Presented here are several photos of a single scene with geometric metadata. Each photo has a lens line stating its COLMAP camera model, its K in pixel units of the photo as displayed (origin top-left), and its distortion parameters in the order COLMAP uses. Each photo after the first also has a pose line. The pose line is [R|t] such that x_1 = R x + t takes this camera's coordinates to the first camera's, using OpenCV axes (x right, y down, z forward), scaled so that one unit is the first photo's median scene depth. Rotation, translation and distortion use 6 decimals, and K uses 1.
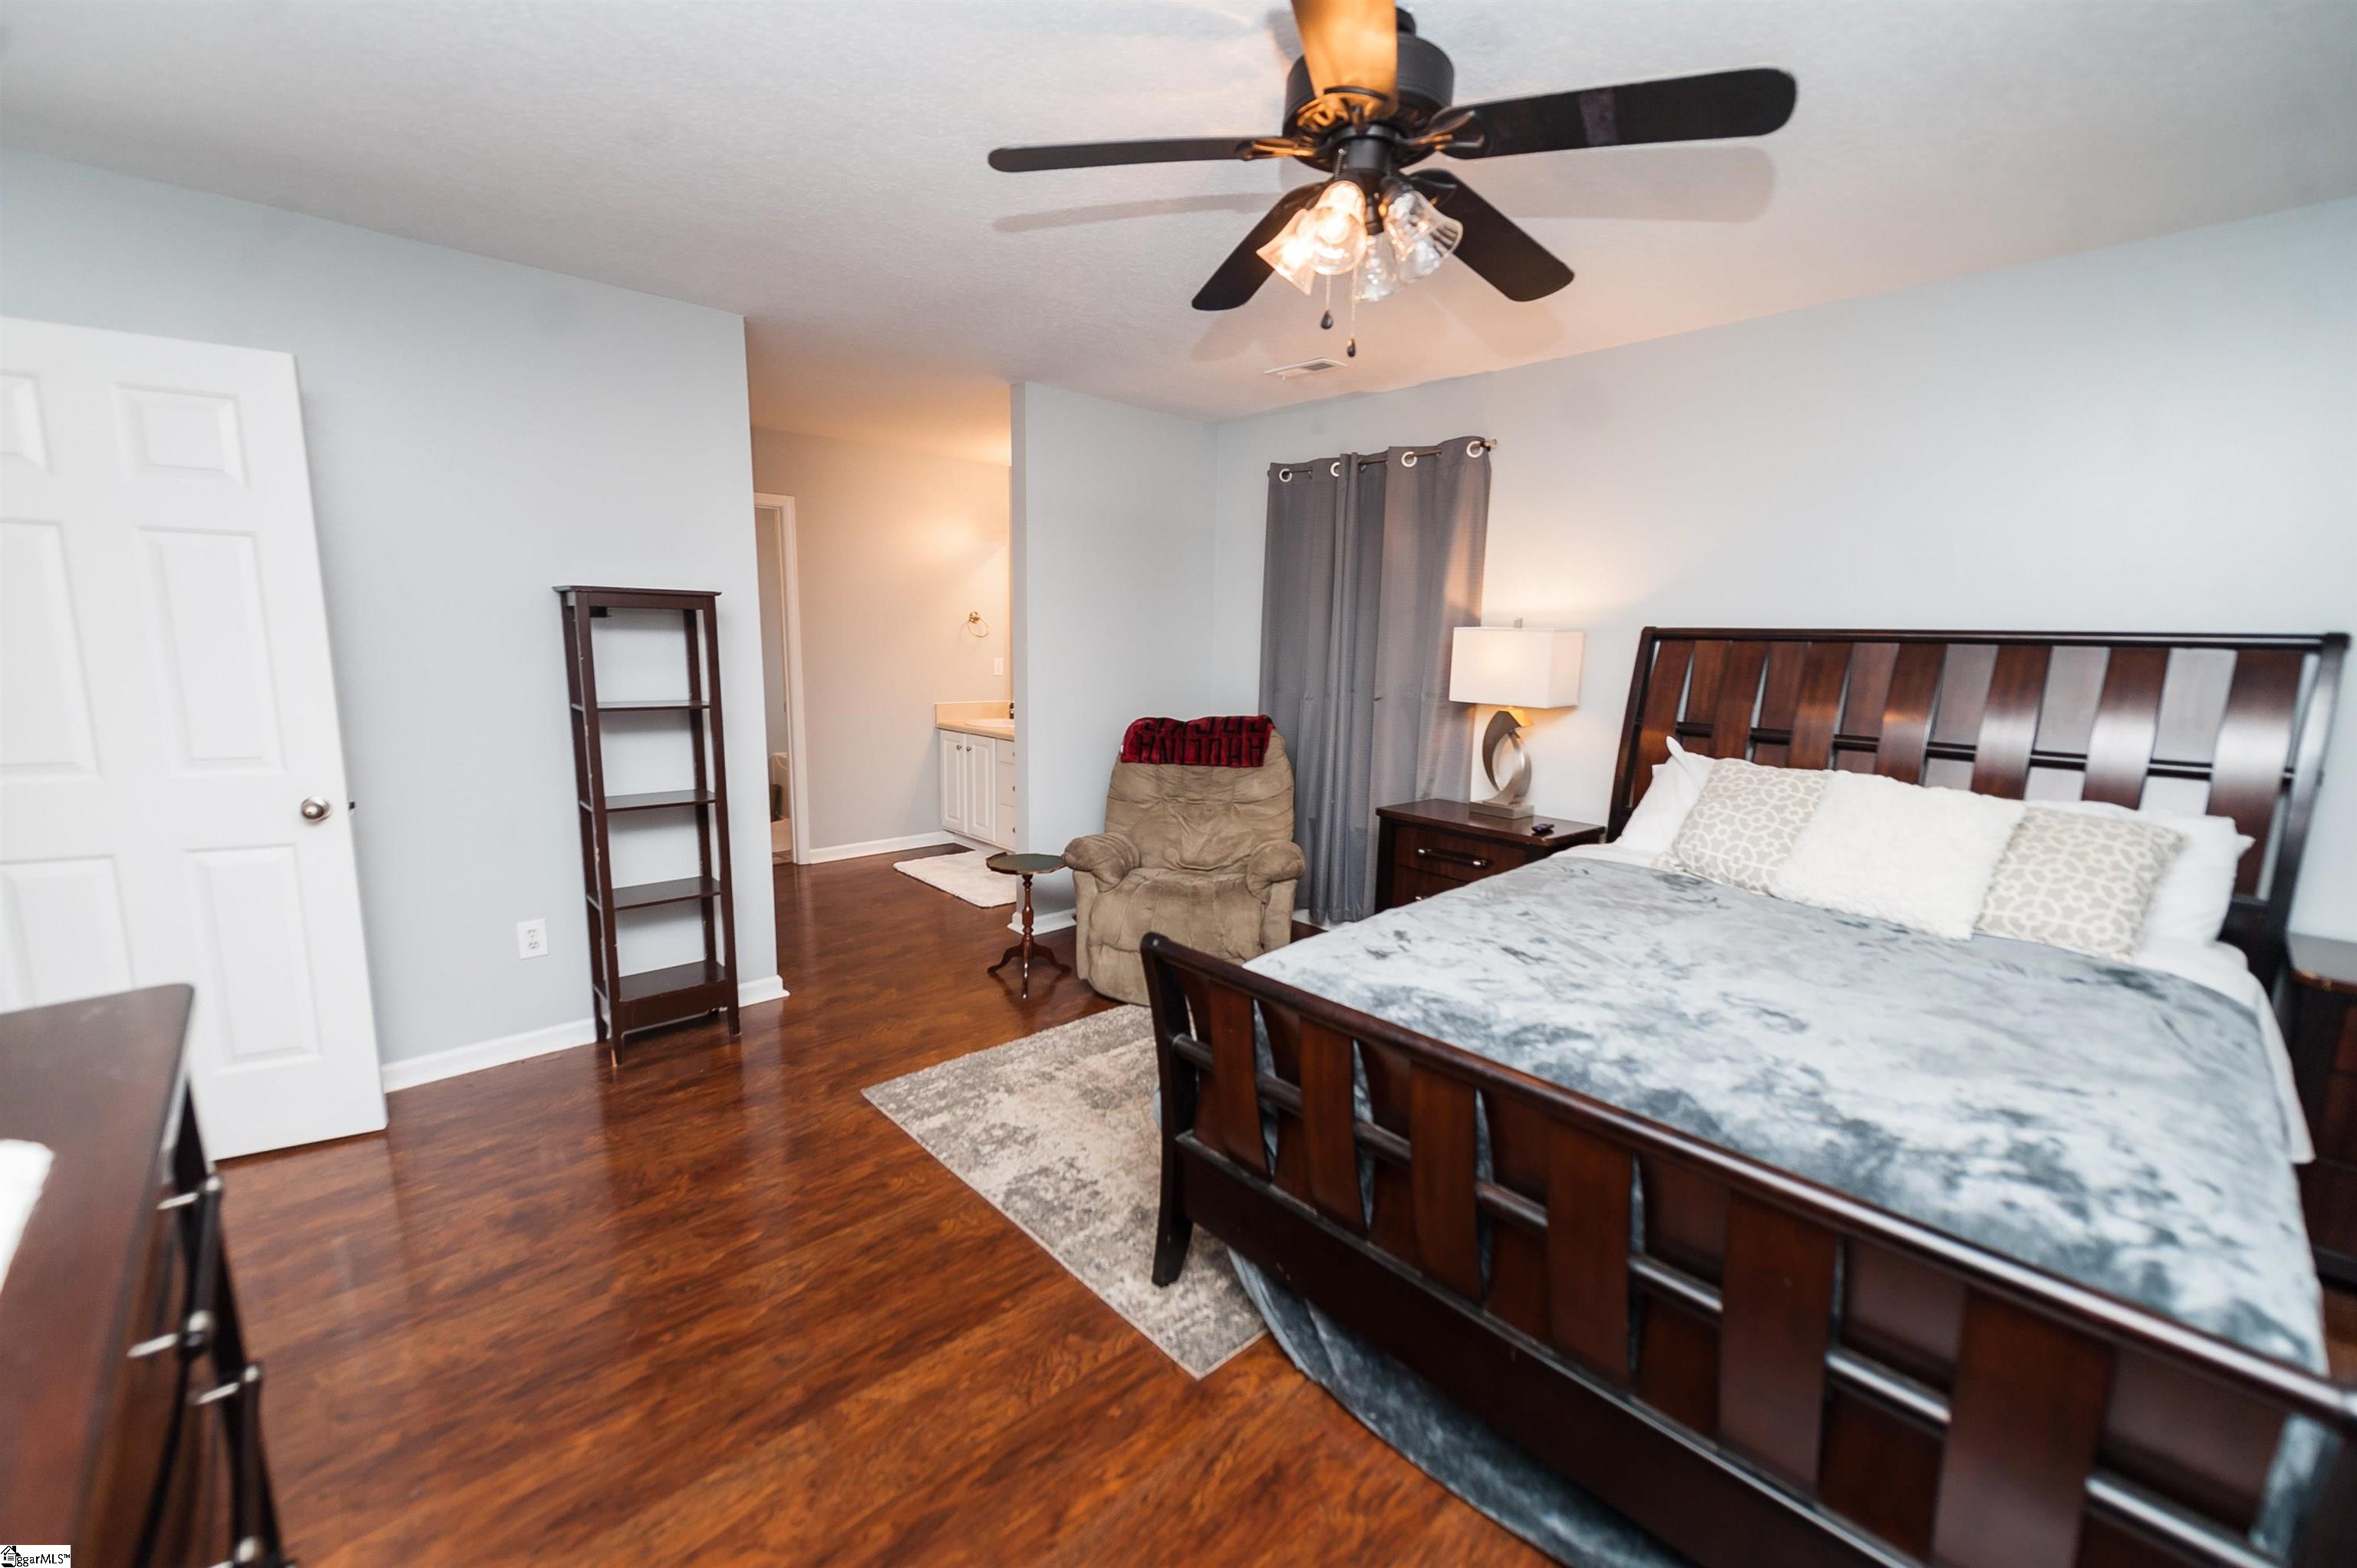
lens RADIAL K [[951.1, 0, 1178.5], [0, 951.1, 784.0], [0, 0, 1]] dist [0.030256, -0.006558]
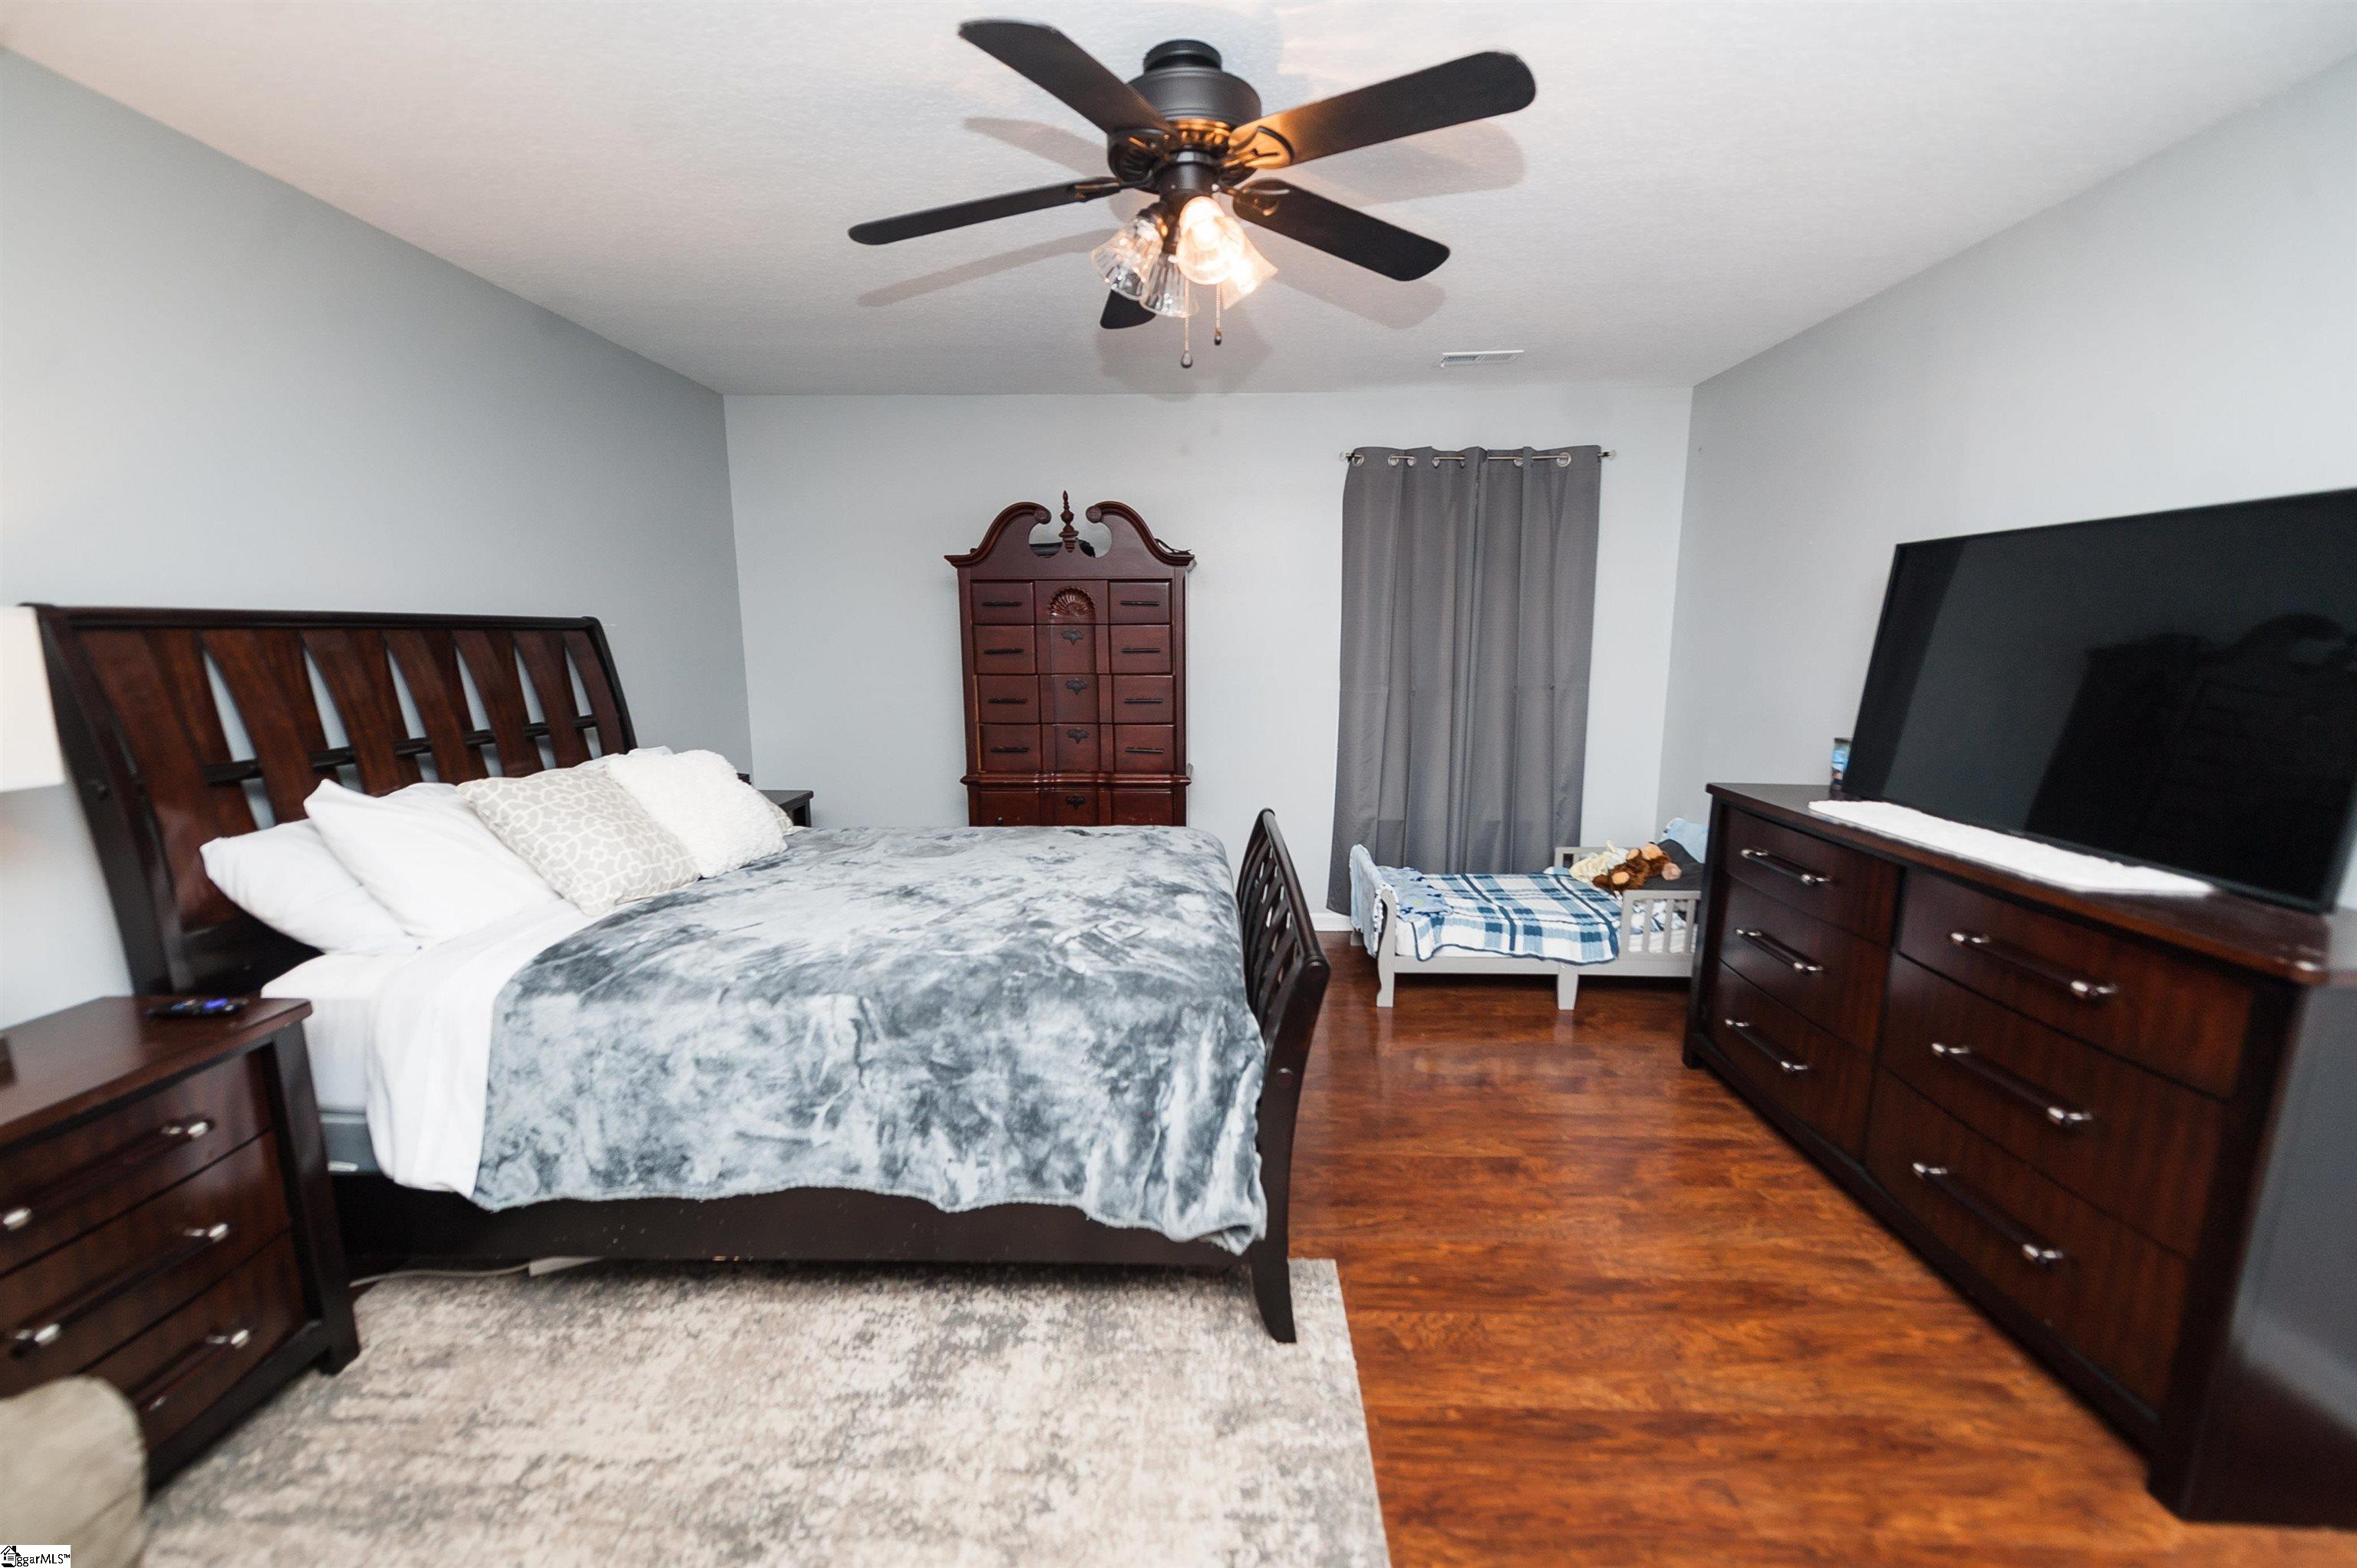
lens RADIAL K [[958.4, 0, 1174.9], [0, 958.4, 794.7], [0, 0, 1]] dist [0.017544, -0.007163]
pose [[-0.708512, -0.134896, 0.692686, -0.363931], [0.101899, 0.951718, 0.289568, -0.180893], [-0.698304, 0.275746, -0.660557, 1.100492]]
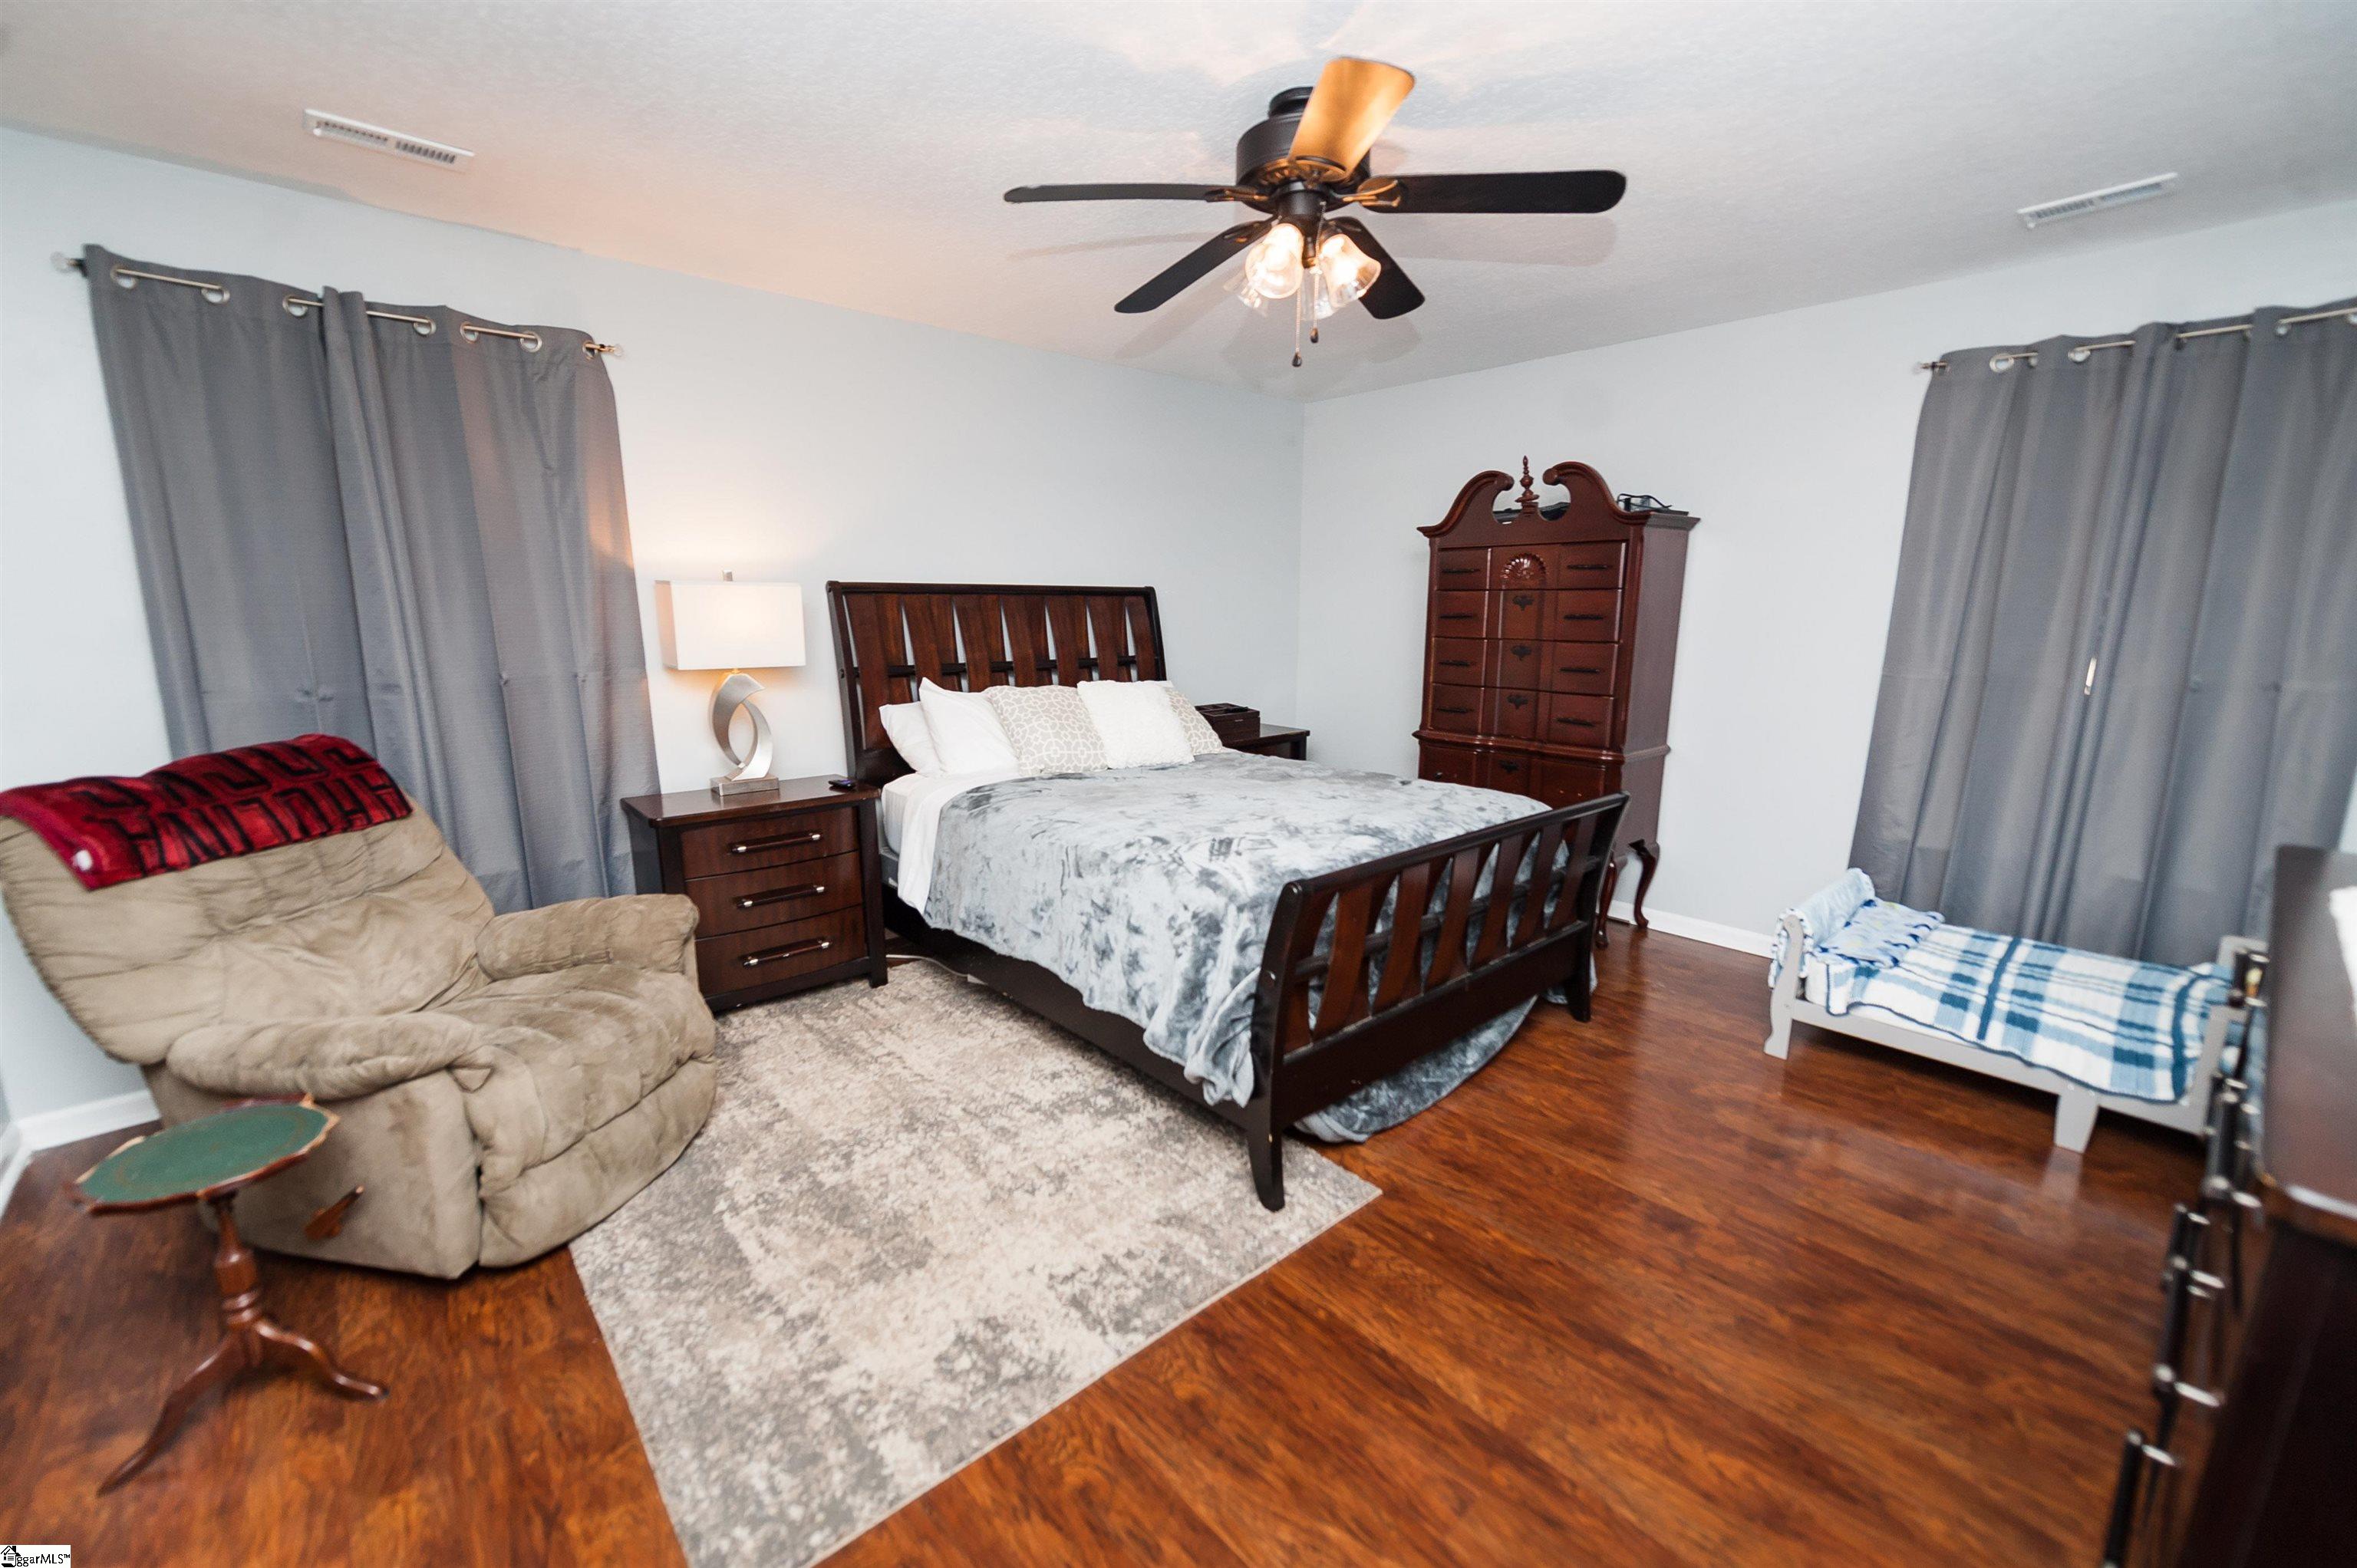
lens RADIAL K [[949.5, 0, 1169.8], [0, 949.5, 795.8], [0, 0, 1]] dist [0.016838, -0.006533]
pose [[0.024598, -0.218943, 0.975428, -0.679450], [0.156662, 0.964512, 0.212542, -0.117001], [-0.987346, 0.147584, 0.058025, 0.703563]]
